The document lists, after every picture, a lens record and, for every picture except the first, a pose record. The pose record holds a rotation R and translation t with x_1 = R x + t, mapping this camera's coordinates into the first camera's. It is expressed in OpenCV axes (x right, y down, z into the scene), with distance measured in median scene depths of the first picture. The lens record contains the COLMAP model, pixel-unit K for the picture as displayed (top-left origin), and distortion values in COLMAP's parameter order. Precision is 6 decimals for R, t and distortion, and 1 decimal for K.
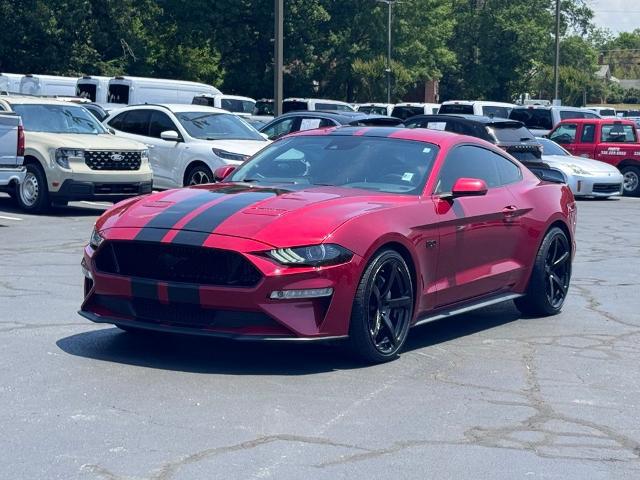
lens RADIAL K [[1383.5, 0, 320.0], [0, 1383.5, 240.0], [0, 0, 1]] dist [0.125009, 0.299994]
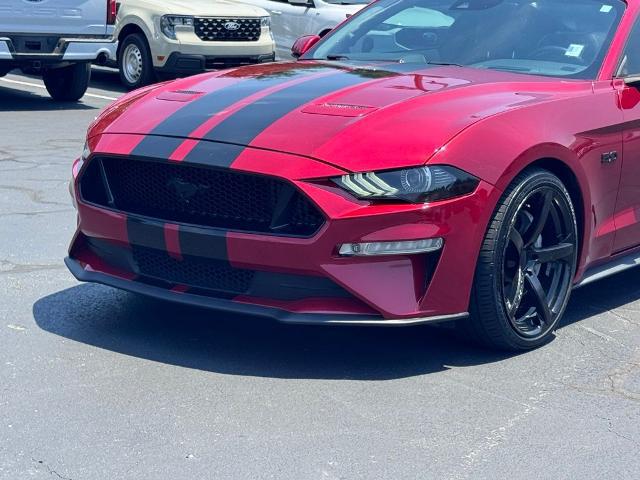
lens RADIAL K [[1383.5, 0, 320.0], [0, 1383.5, 240.0], [0, 0, 1]] dist [0.125009, 0.299994]
pose [[0.992708, 0.013485, -0.119787, 0.026598], [-0.002271, 0.995639, 0.093258, -0.019639], [0.120522, -0.092306, 0.988410, 0.362625]]
